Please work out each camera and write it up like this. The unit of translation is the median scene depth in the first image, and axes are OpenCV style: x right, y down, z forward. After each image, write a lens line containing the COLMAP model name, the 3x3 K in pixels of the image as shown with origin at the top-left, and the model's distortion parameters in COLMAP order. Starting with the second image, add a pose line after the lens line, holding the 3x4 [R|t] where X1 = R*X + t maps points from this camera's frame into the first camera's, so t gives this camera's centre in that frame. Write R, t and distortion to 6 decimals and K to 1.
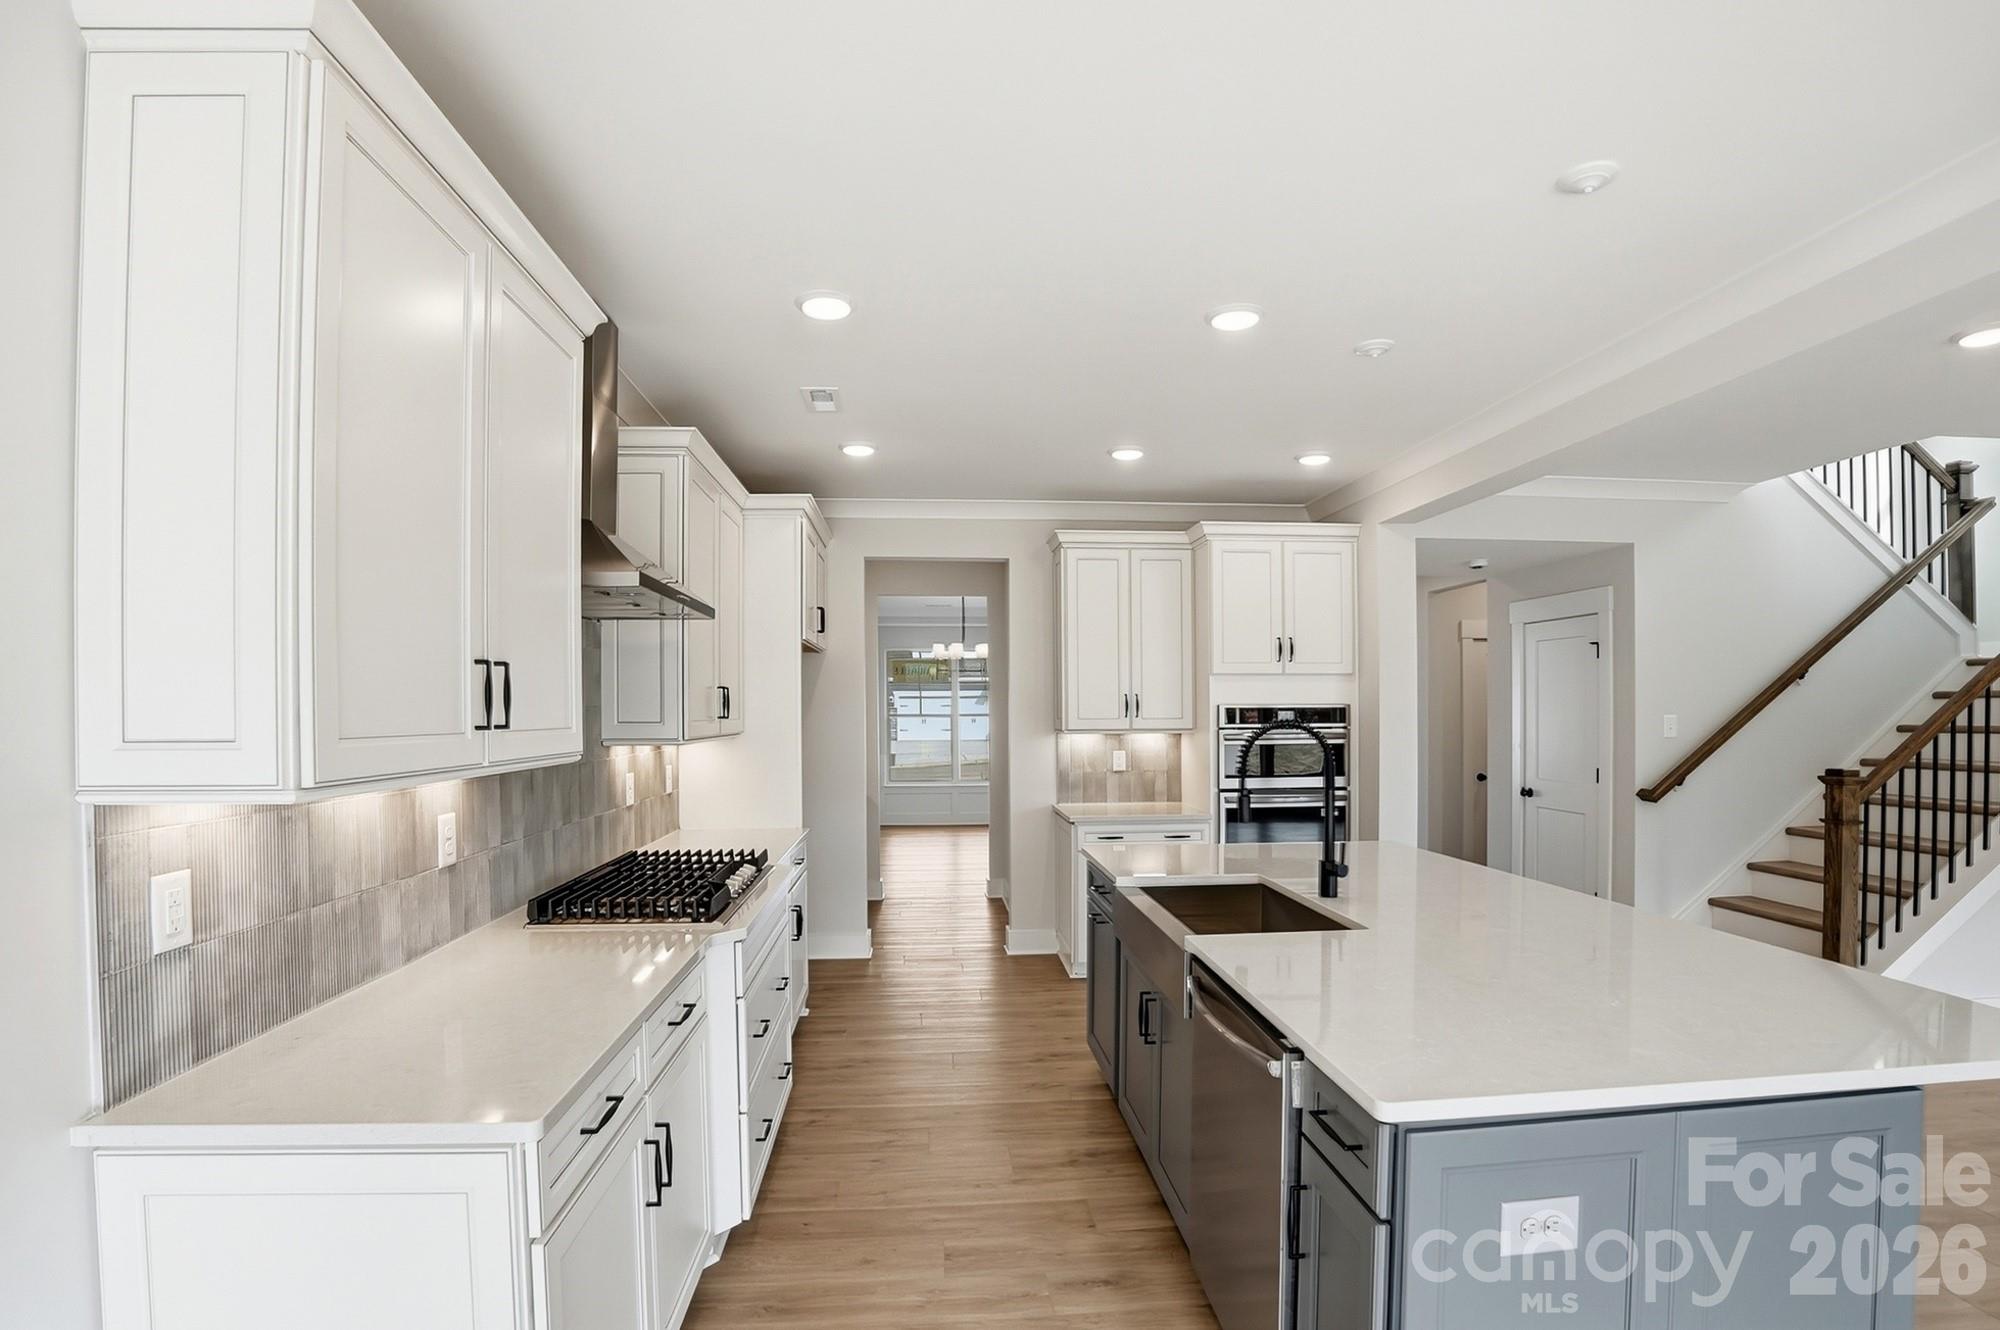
lens RADIAL K [[924.7, 0, 988.8], [0, 924.7, 701.0], [0, 0, 1]] dist [-0.076465, 0.021244]
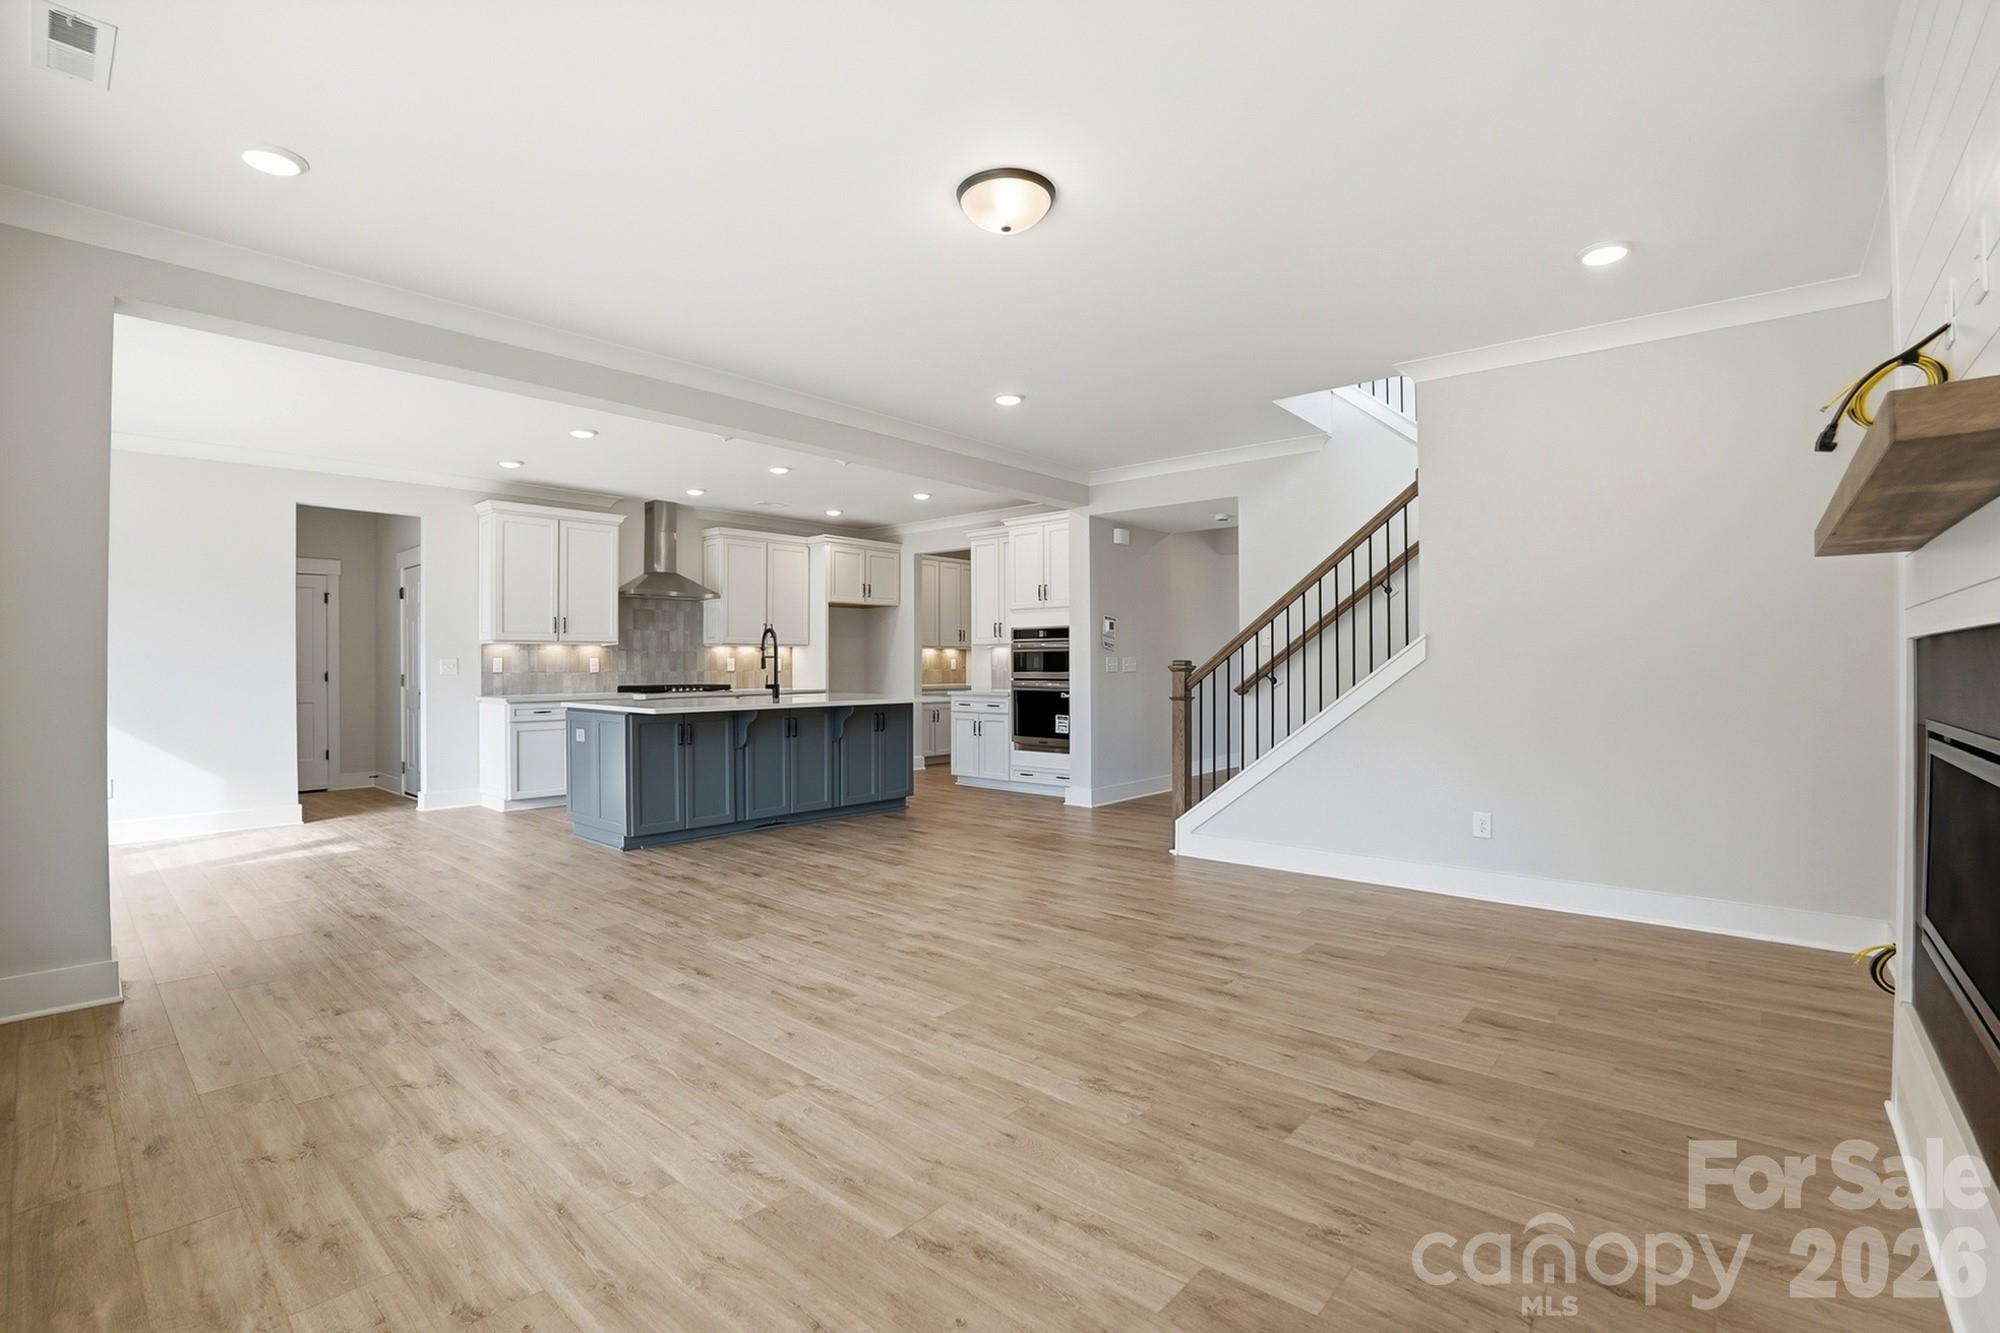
lens RADIAL K [[900.8, 0, 984.3], [0, 900.8, 659.3], [0, 0, 1]] dist [-0.067621, 0.018057]
pose [[0.686918, 0.000541, -0.726735, 1.451166], [0.004840, 0.999974, 0.005319, 0.053209], [0.726719, -0.007171, 0.686898, -0.164473]]
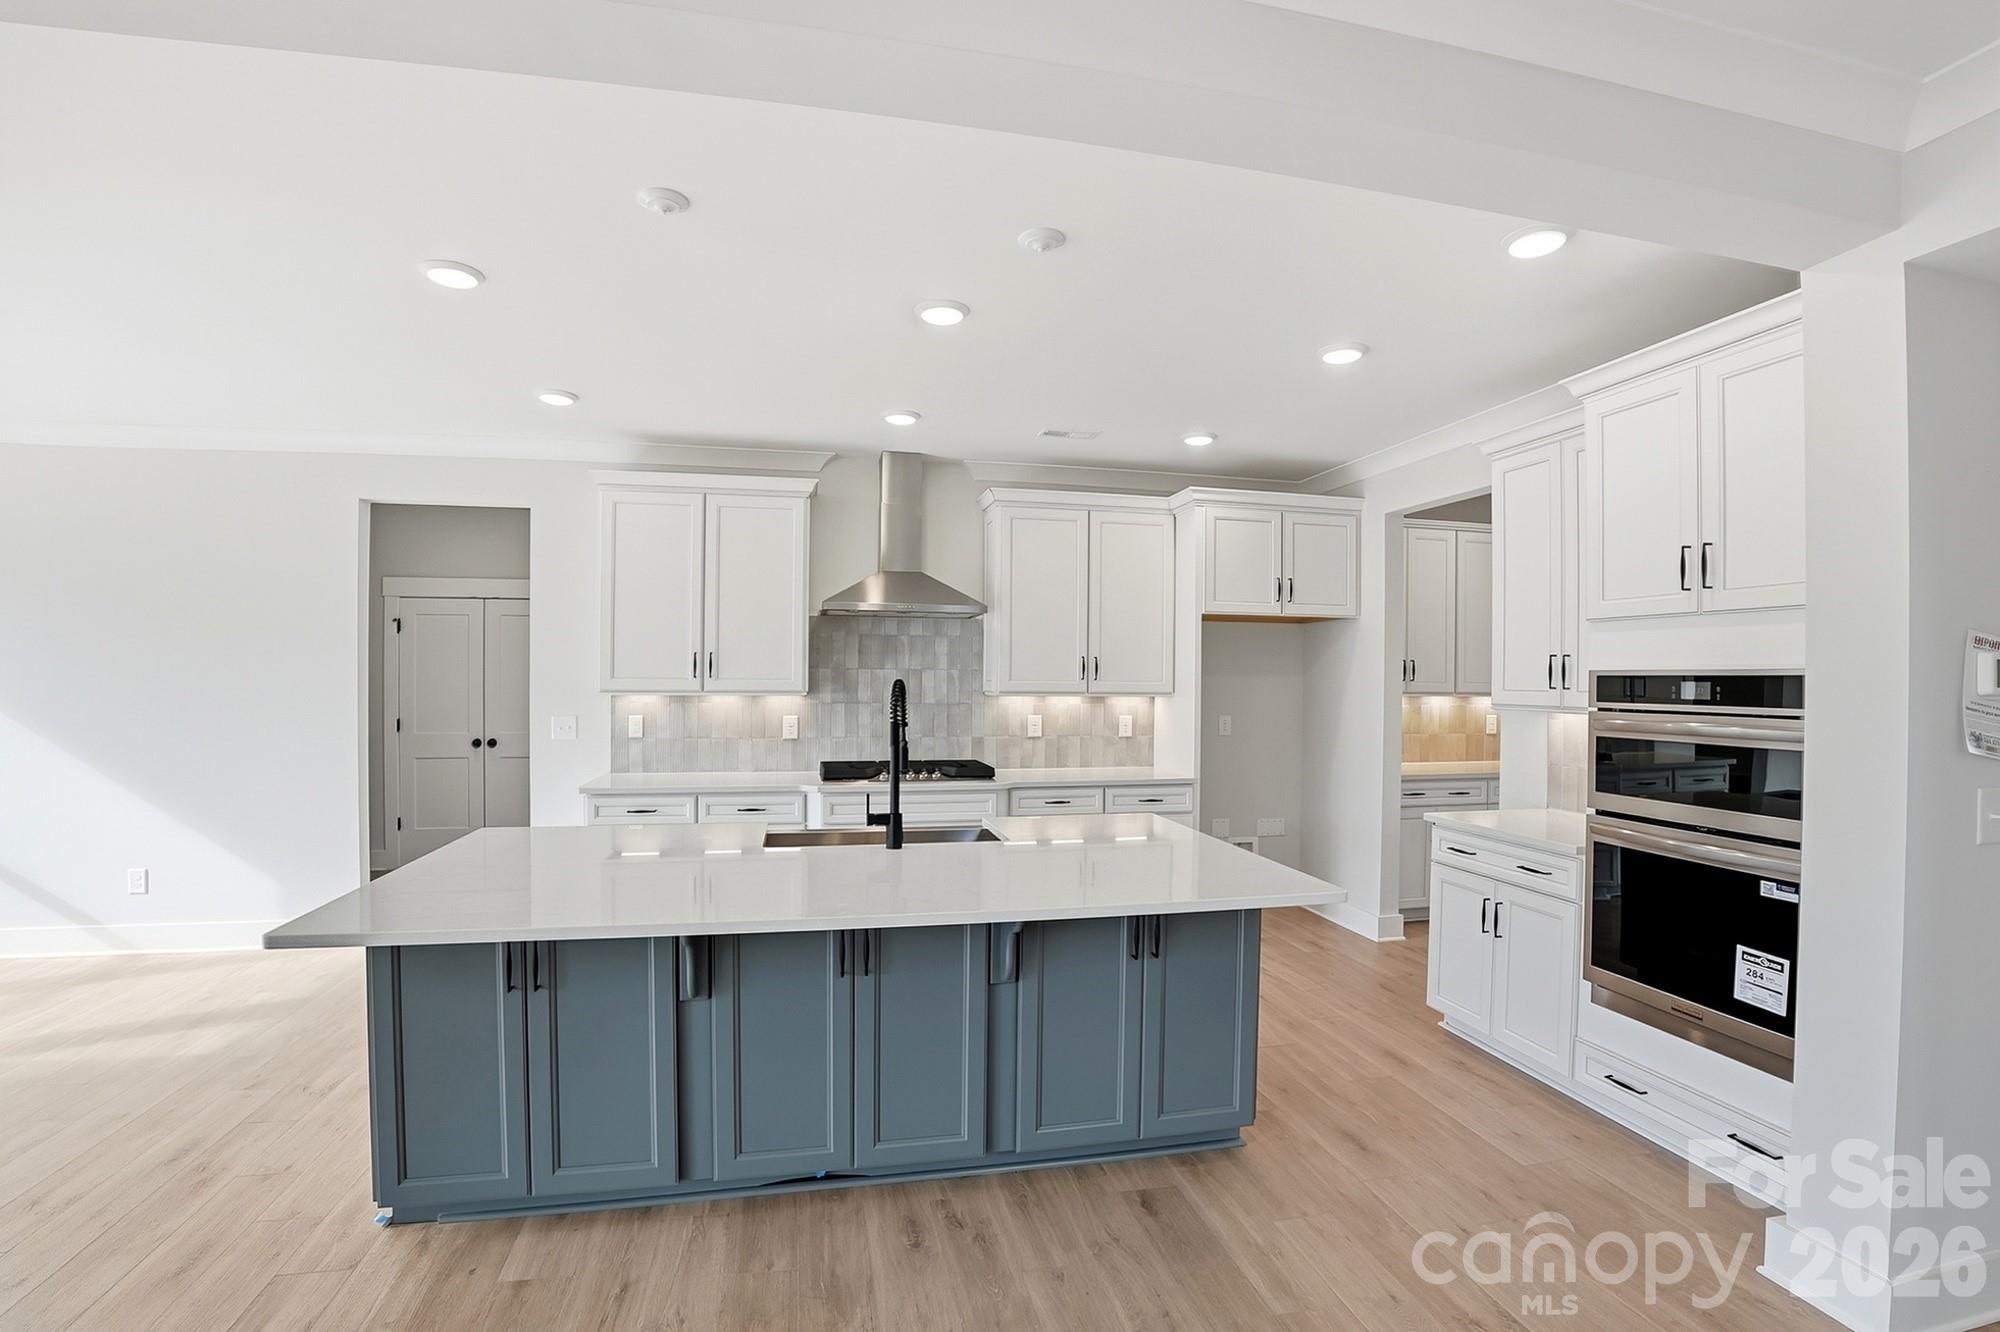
lens RADIAL K [[887.6, 0, 992.8], [0, 887.6, 676.9], [0, 0, 1]] dist [-0.070484, 0.017386]
pose [[0.139219, 0.005839, -0.990244, 0.785873], [-0.000082, 0.999983, 0.005885, 0.005327], [0.990262, -0.000738, 0.139217, 0.544368]]
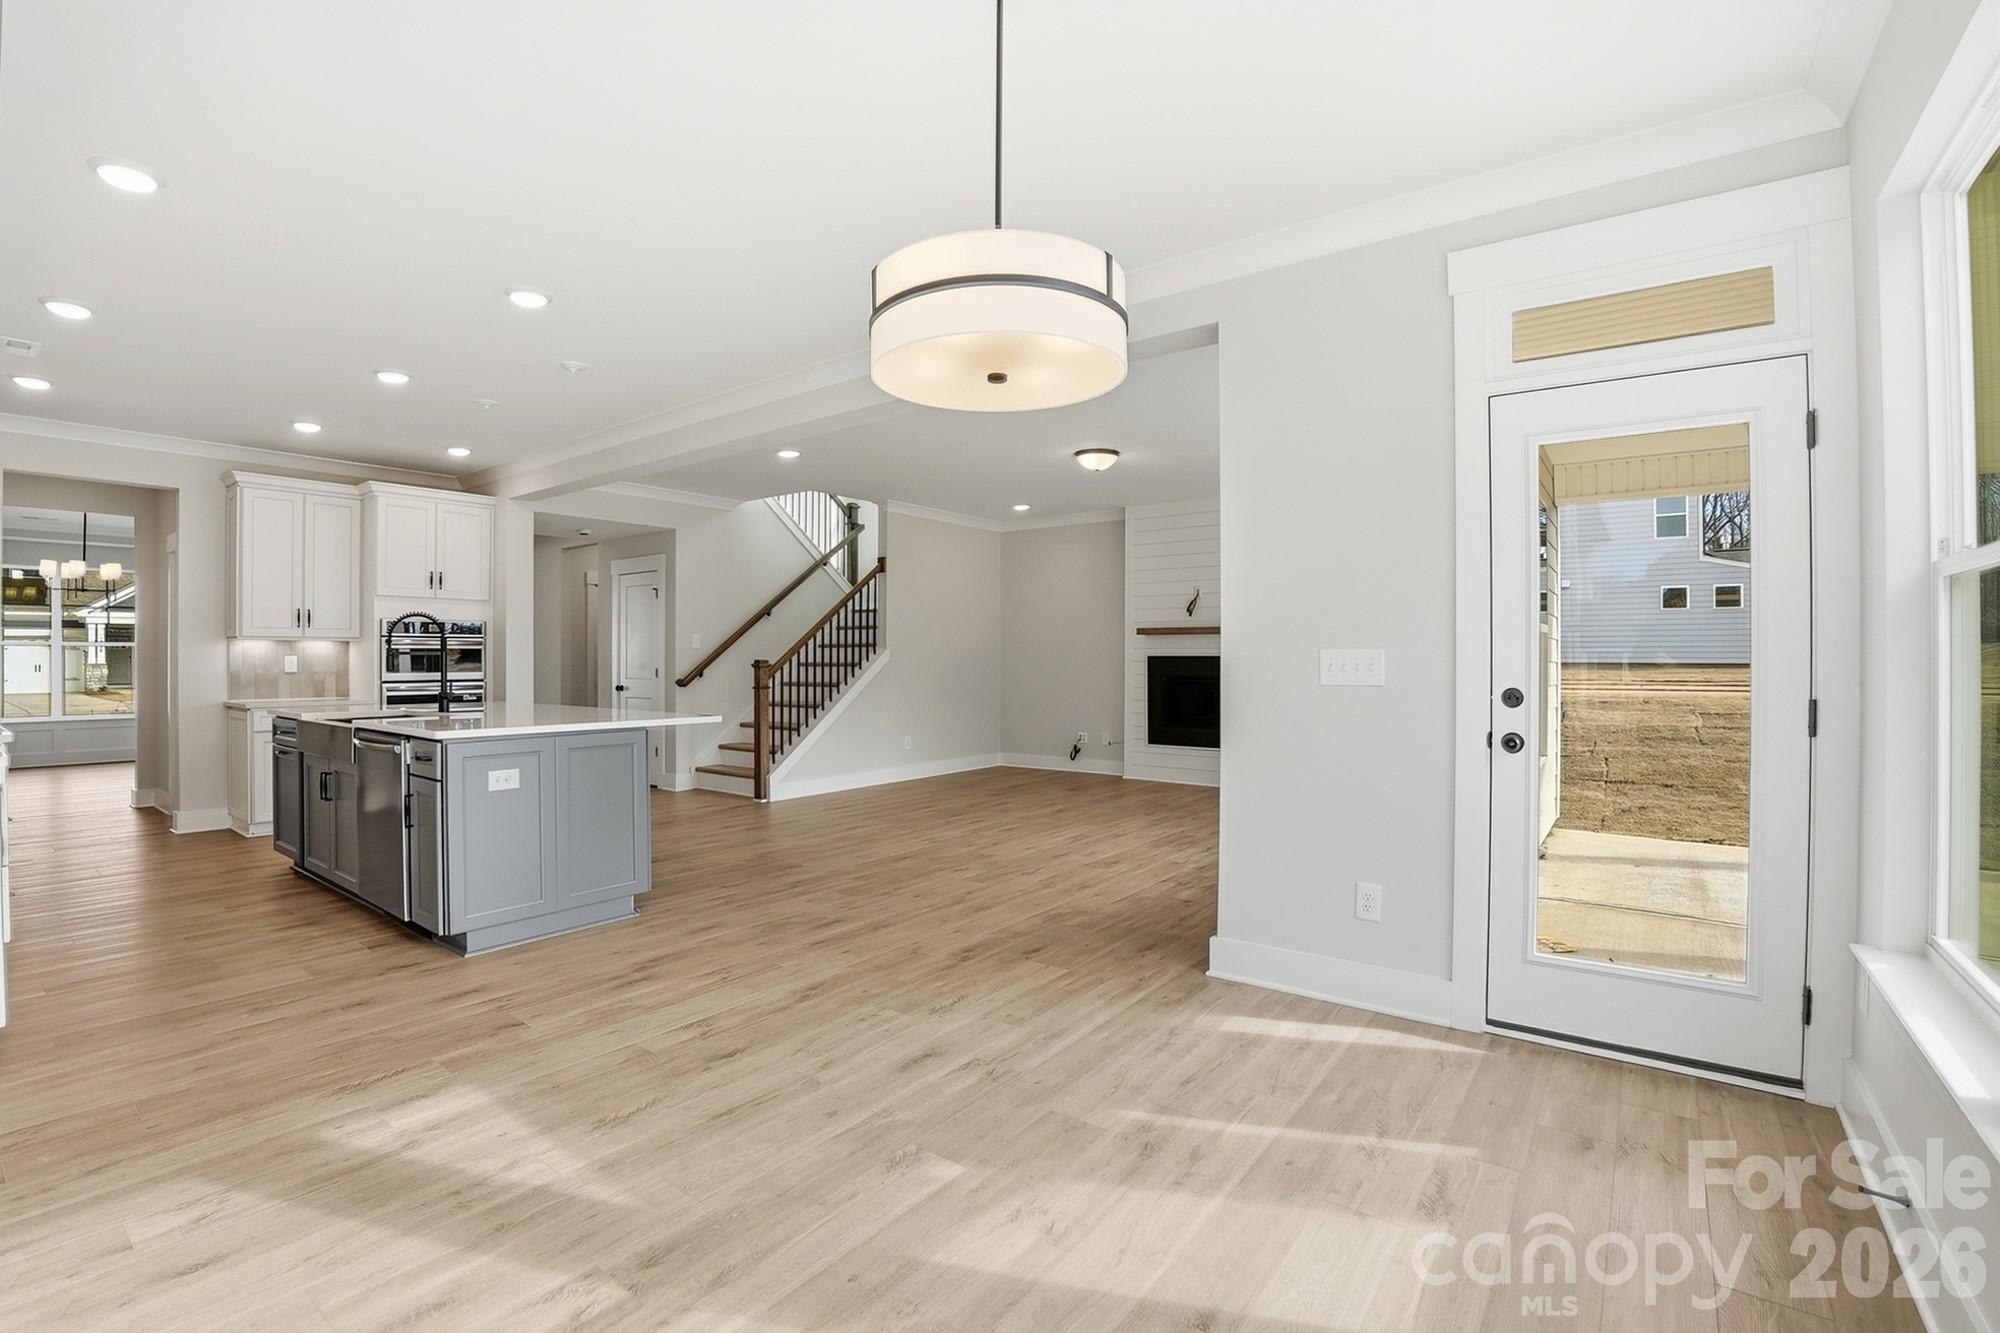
lens RADIAL K [[900.8, 0, 984.3], [0, 900.8, 659.3], [0, 0, 1]] dist [-0.067621, 0.018057]
pose [[0.670988, 0.004473, 0.741454, -0.111472], [-0.008220, 0.999965, 0.001407, 0.056271], [-0.741422, -0.007039, 0.671002, -0.531072]]
